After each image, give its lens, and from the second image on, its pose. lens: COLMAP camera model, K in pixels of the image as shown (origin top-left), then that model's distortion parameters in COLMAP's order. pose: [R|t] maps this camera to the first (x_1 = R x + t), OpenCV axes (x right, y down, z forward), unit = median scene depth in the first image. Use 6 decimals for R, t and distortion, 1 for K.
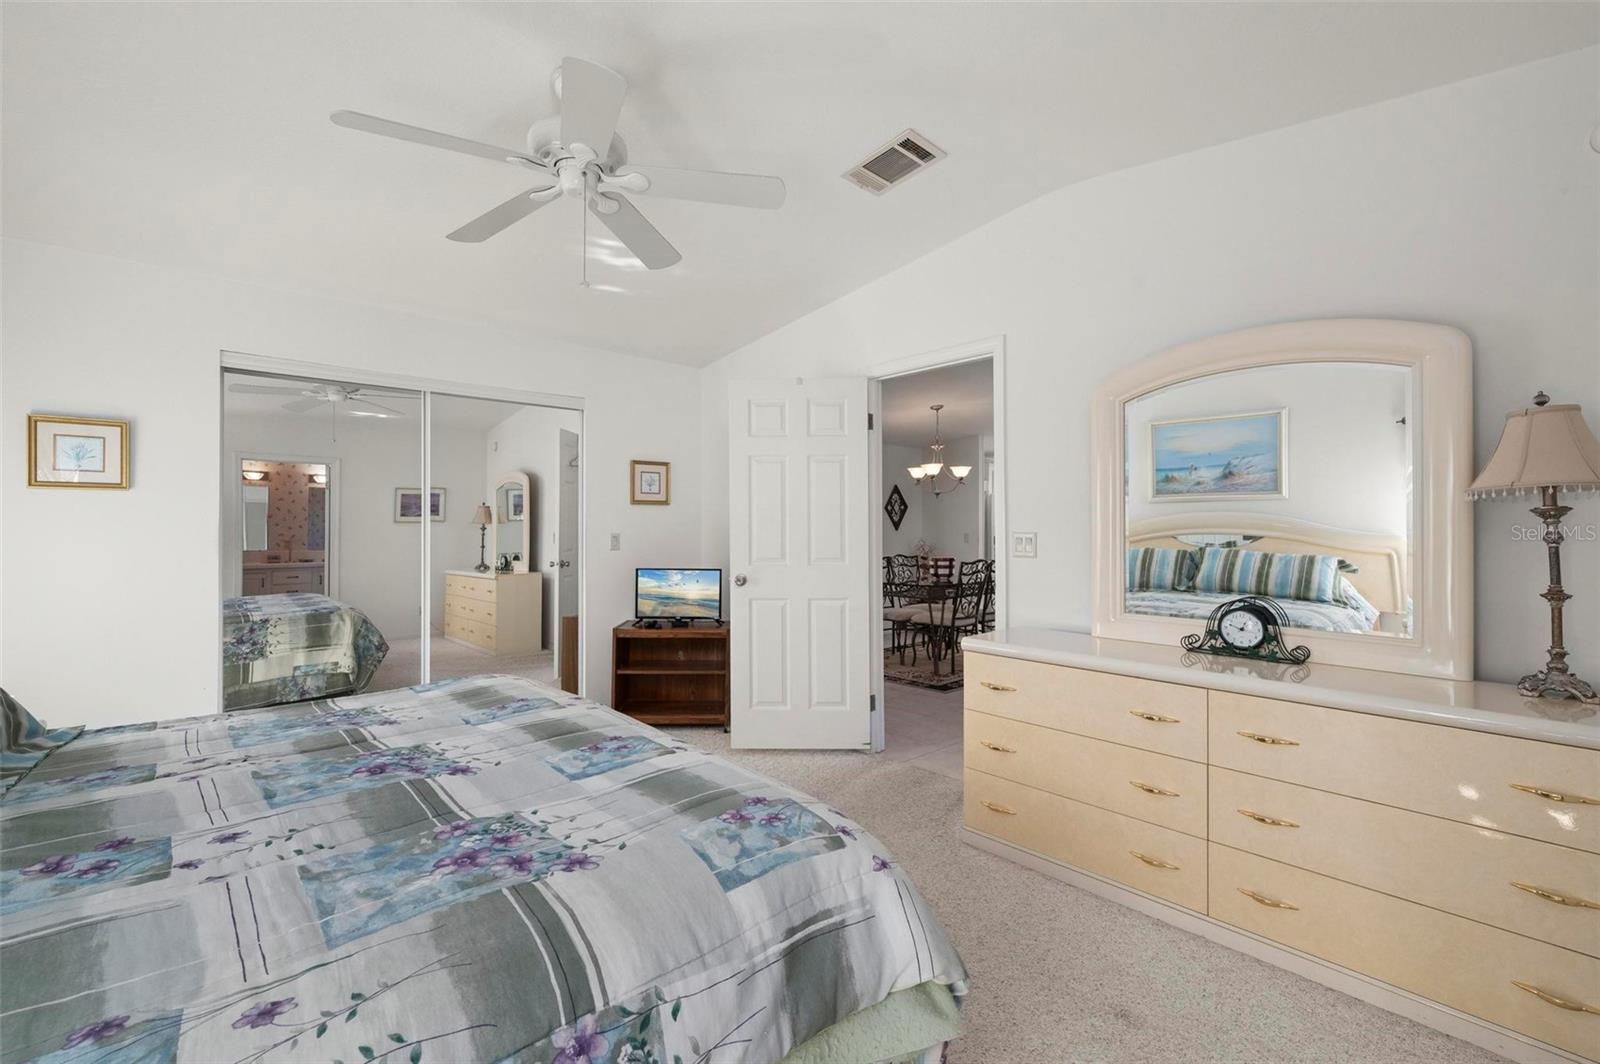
lens RADIAL K [[649.1, 0, 803.2], [0, 649.1, 529.9], [0, 0, 1]] dist [-0.000077, -0.000230]
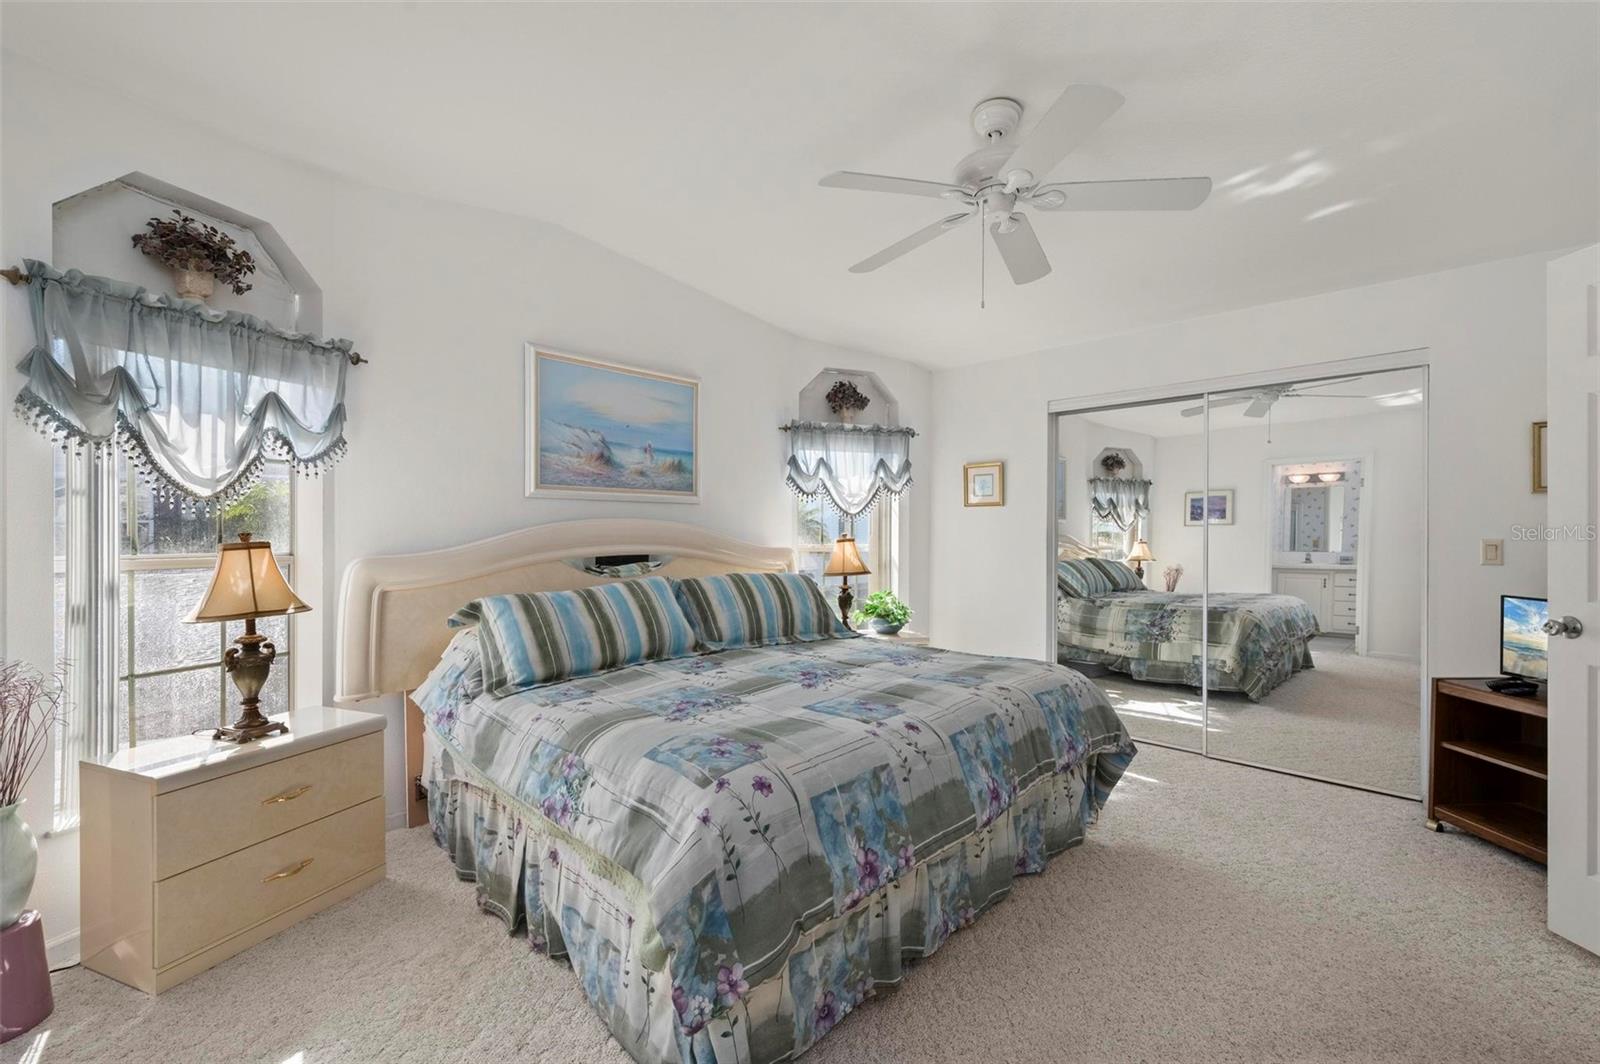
lens RADIAL K [[649.1, 0, 803.2], [0, 649.1, 529.9], [0, 0, 1]] dist [-0.000077, -0.000230]
pose [[0.090674, -0.002292, -0.995878, 0.490814], [-0.005427, 0.999981, -0.002795, 0.001376], [0.995866, 0.005658, 0.090660, 0.405358]]
